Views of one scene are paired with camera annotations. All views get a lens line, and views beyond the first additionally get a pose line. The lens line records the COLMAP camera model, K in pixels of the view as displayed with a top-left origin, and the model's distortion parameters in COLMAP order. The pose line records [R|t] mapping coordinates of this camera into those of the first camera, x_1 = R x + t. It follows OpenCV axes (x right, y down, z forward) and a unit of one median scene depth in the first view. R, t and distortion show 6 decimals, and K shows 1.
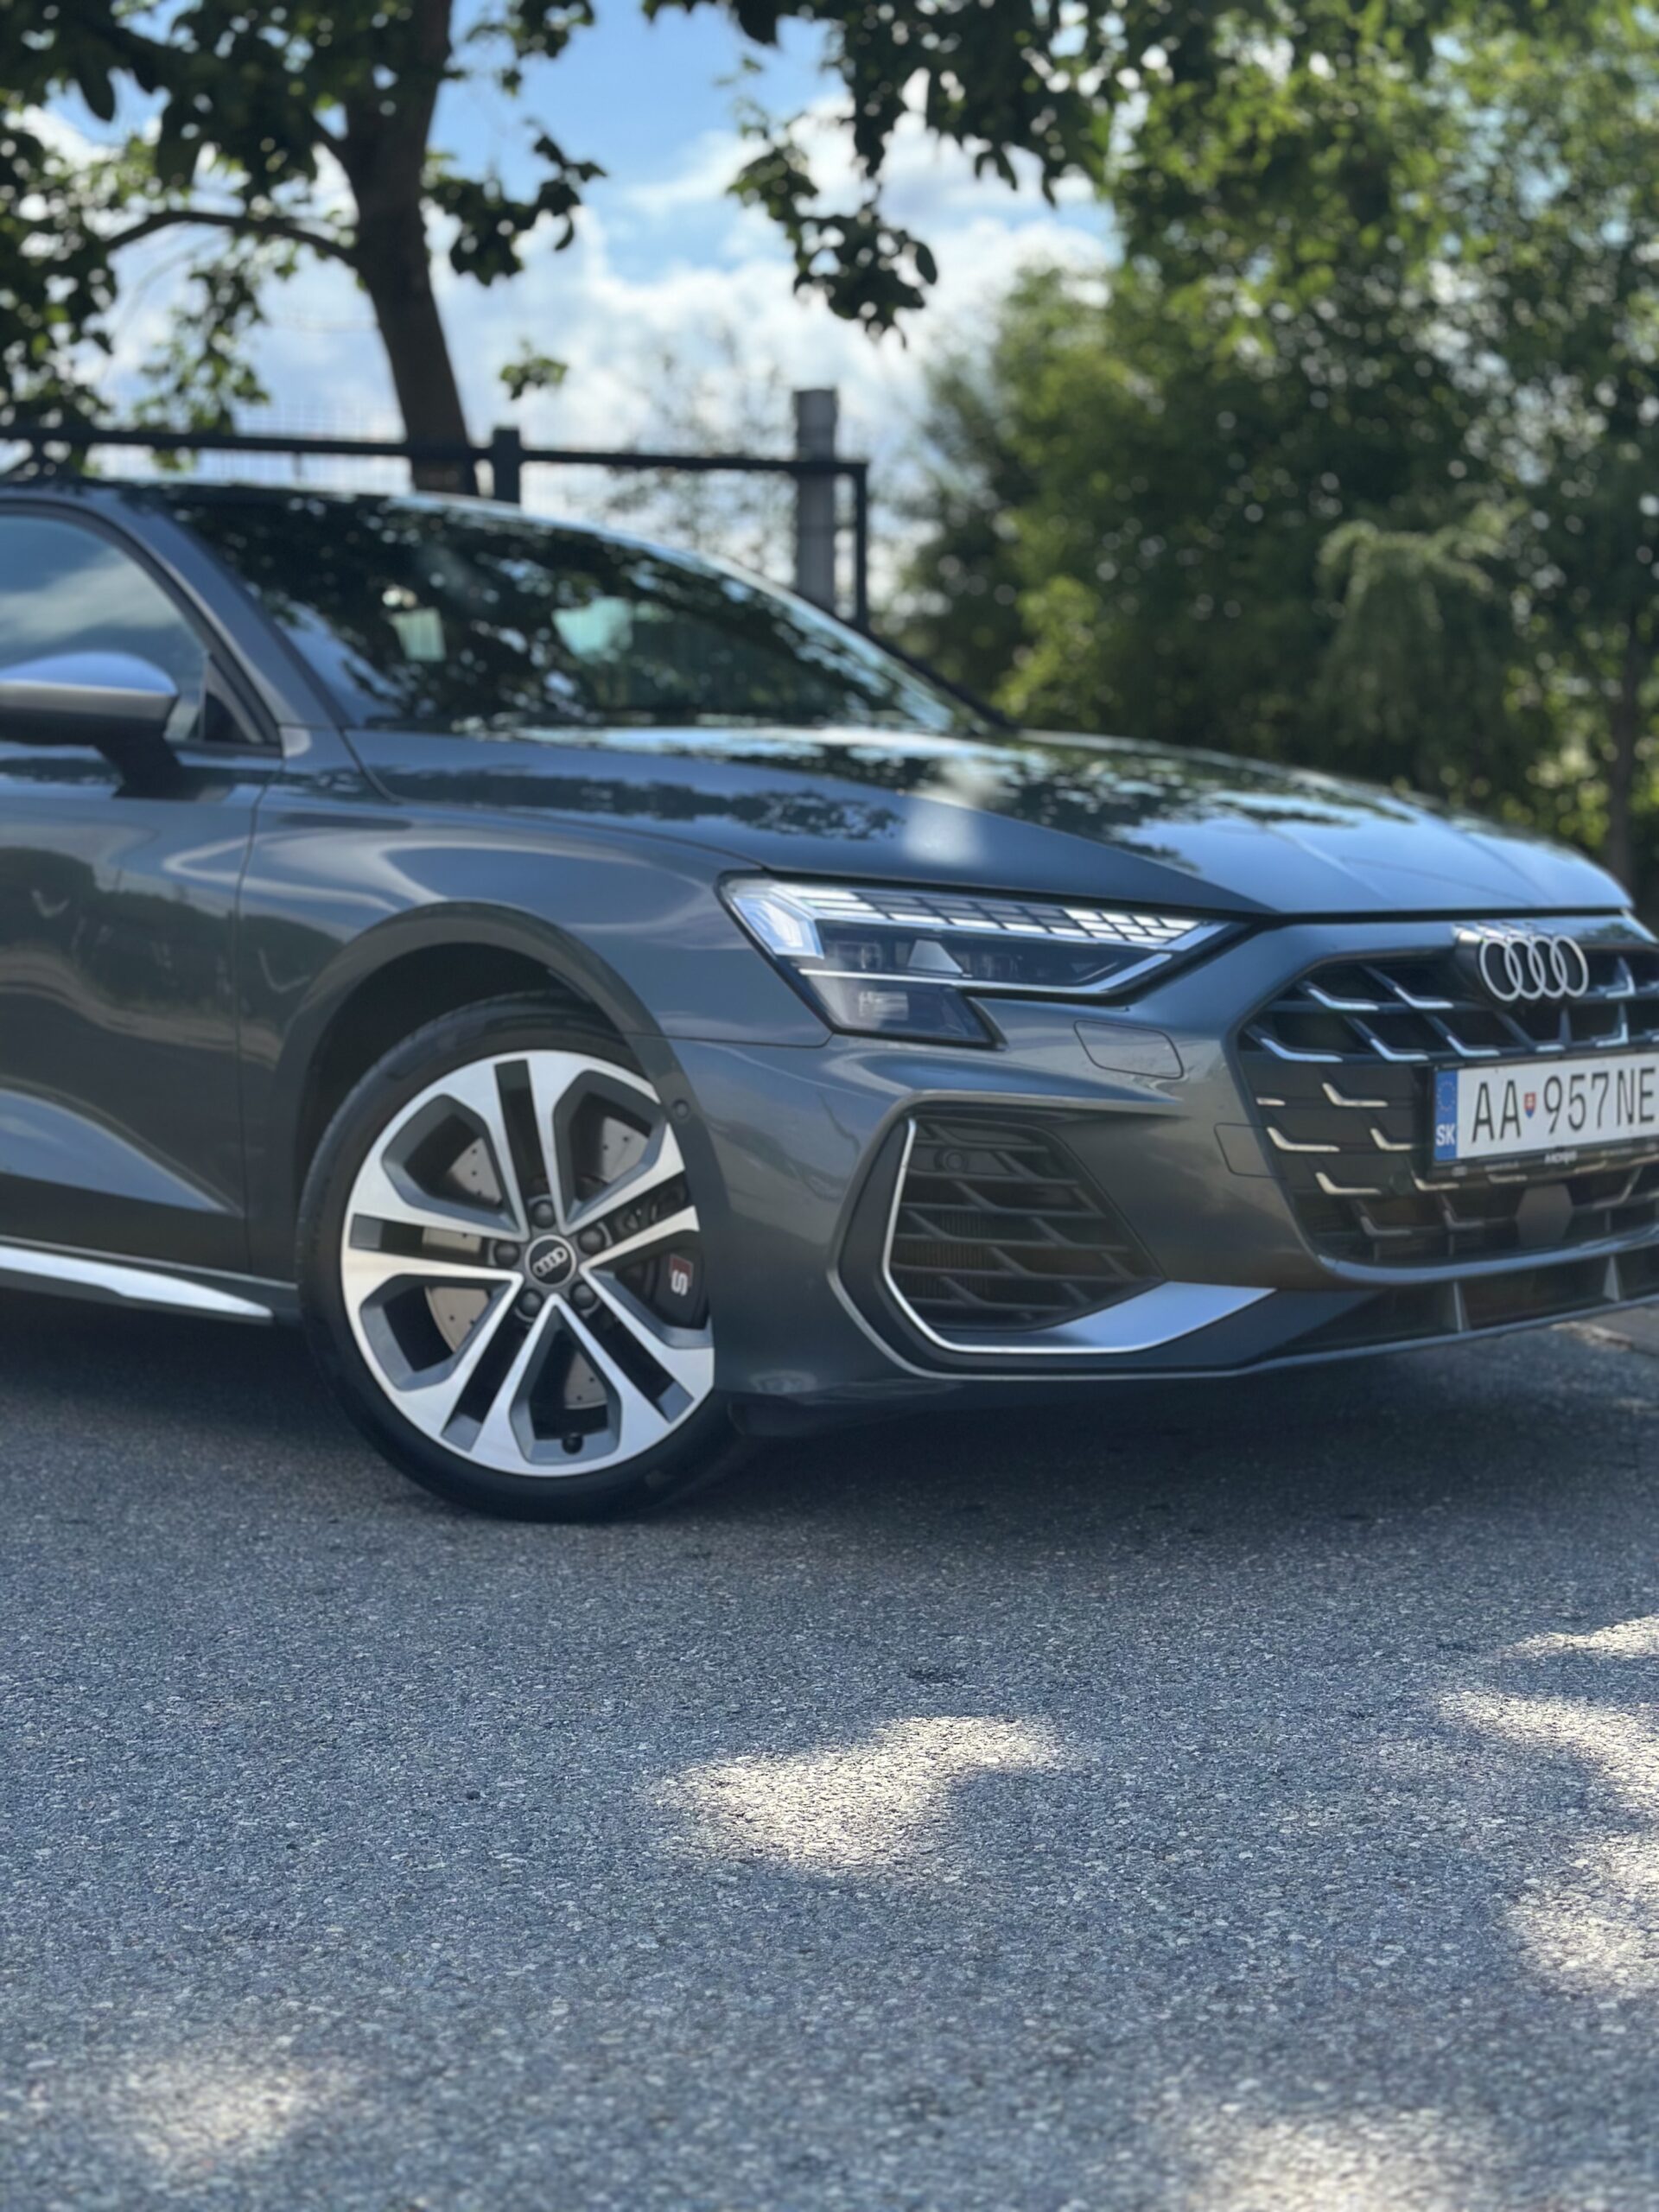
lens RADIAL K [[3079.9, 0, 813.1], [0, 3079.9, 1092.4], [0, 0, 1]] dist [0.120555, 0.000000]
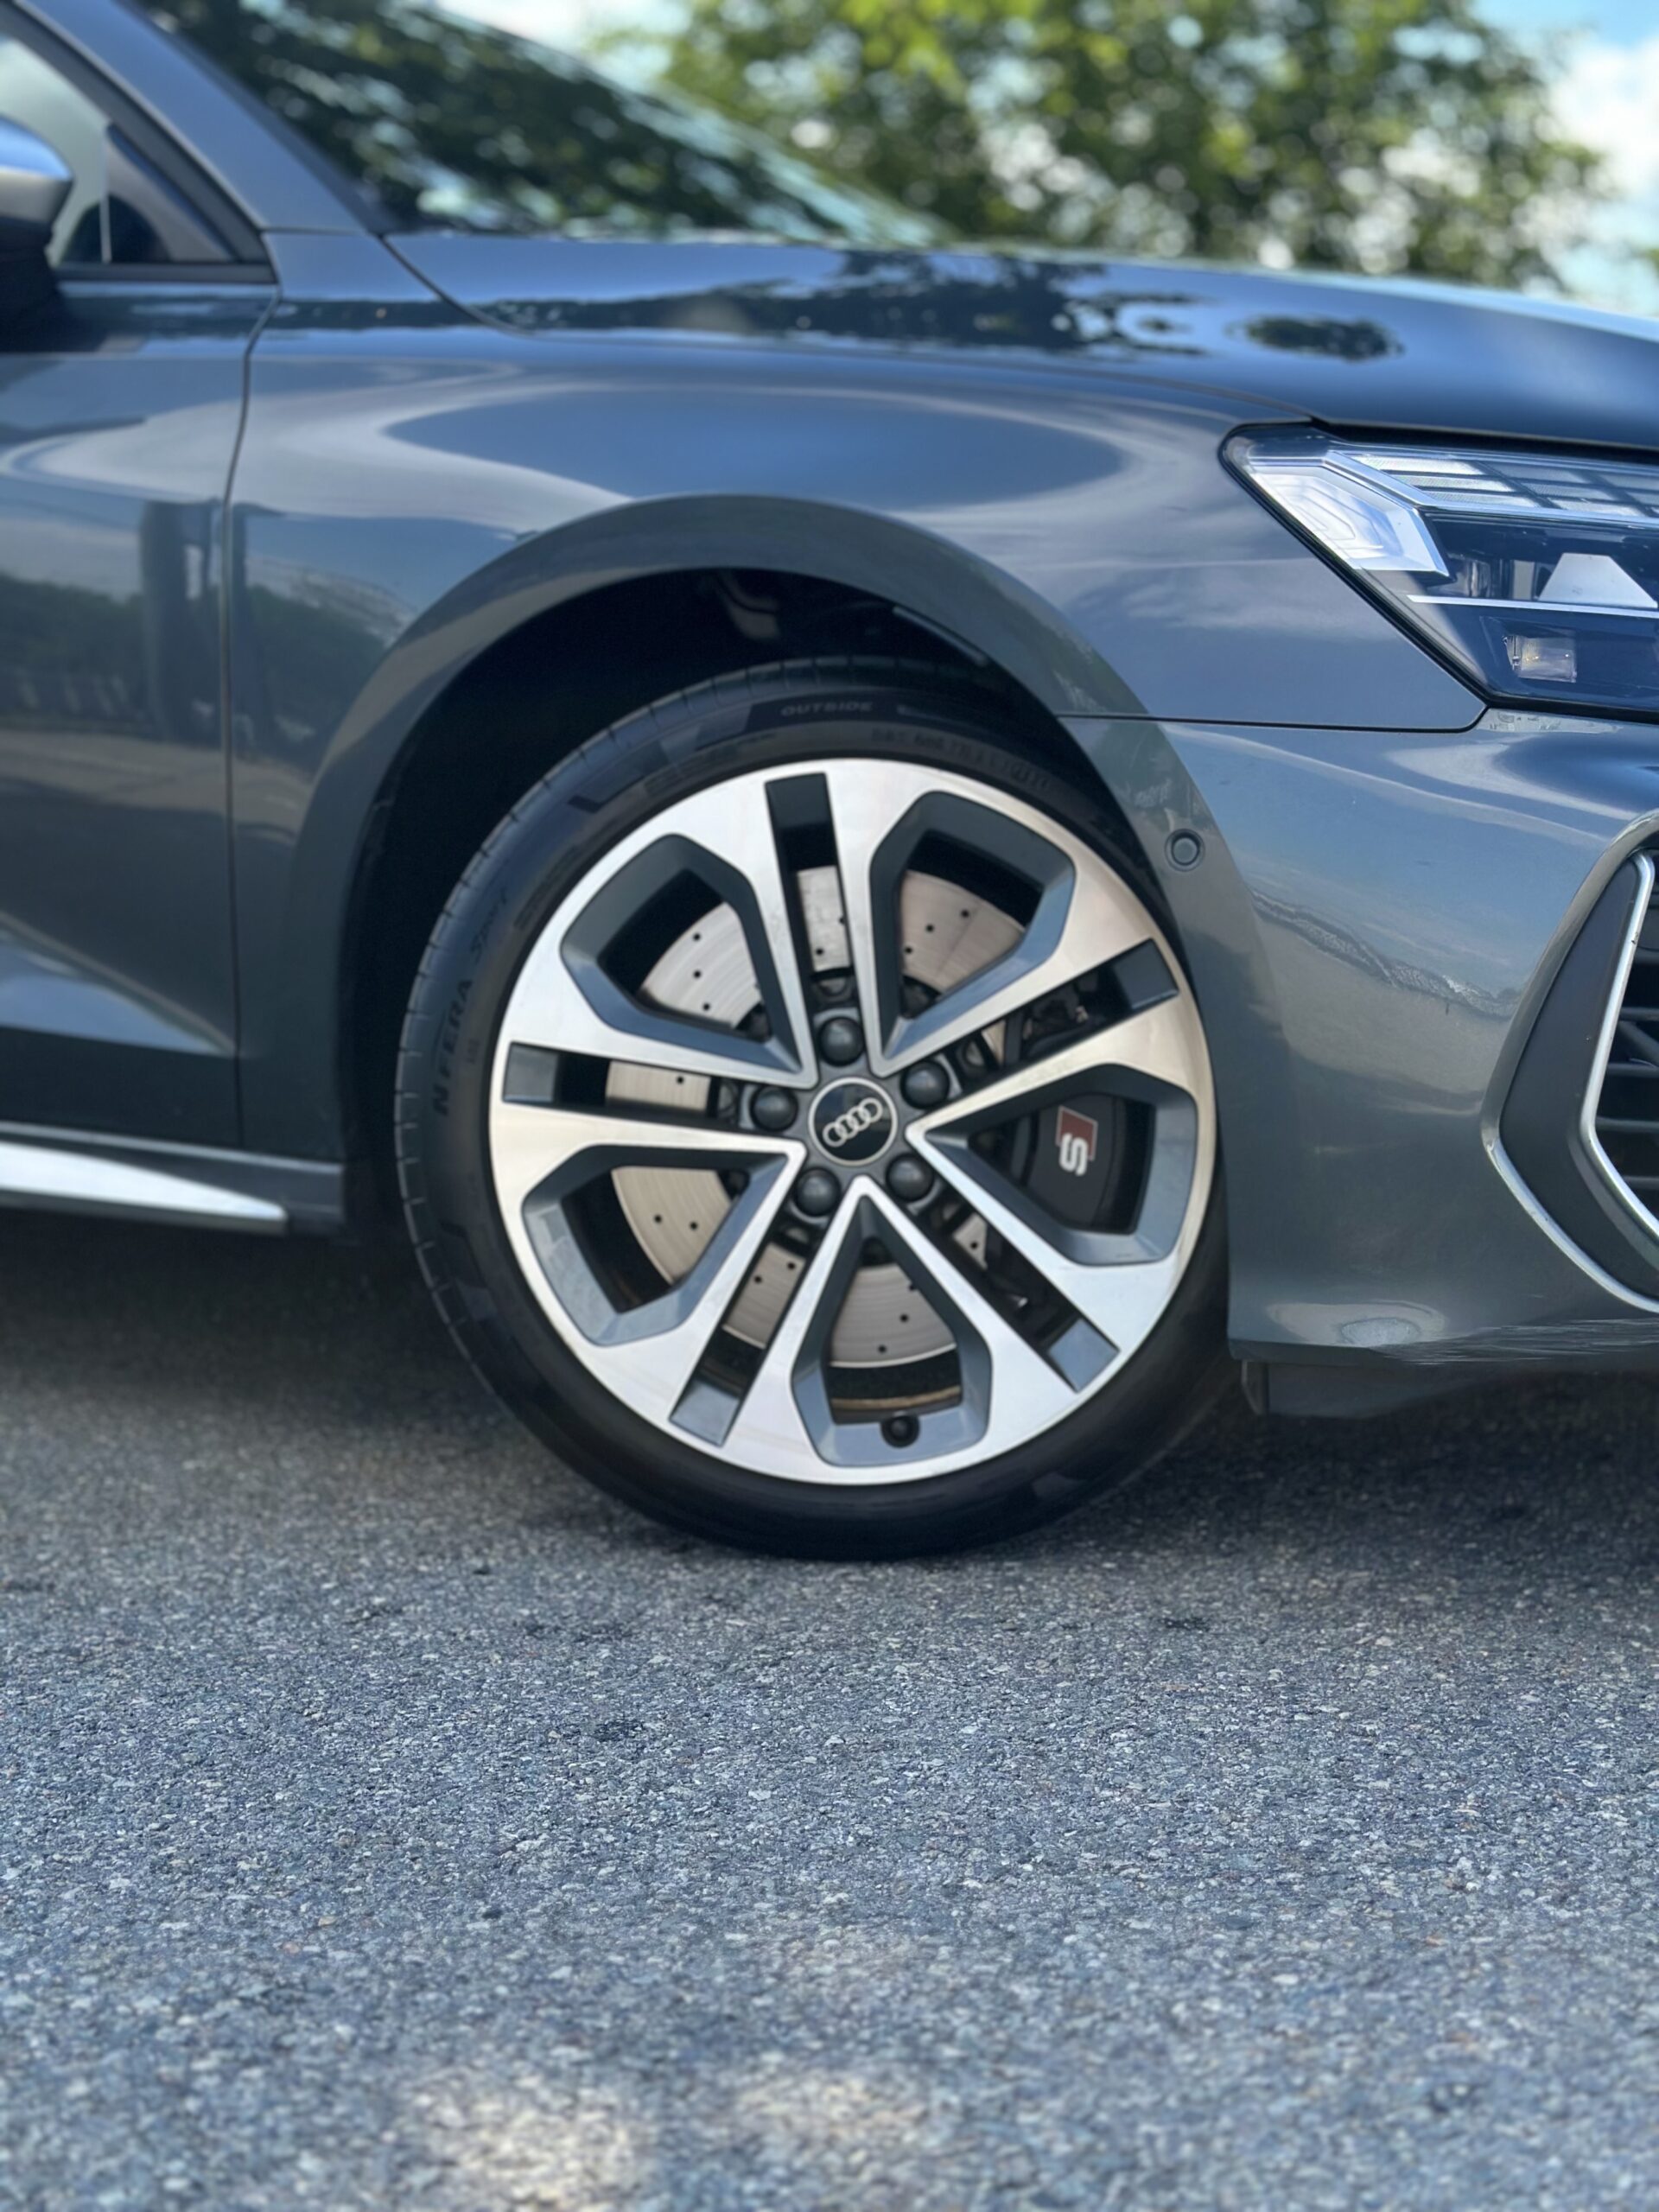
lens RADIAL K [[3079.9, 0, 835.9], [0, 3079.9, 1117.6], [0, 0, 1]] dist [0.120555, 0.000000]
pose [[0.984080, -0.010089, 0.177442, -0.192882], [0.001200, 0.998742, 0.050131, 0.024751], [-0.177725, -0.049120, 0.982854, 0.424392]]
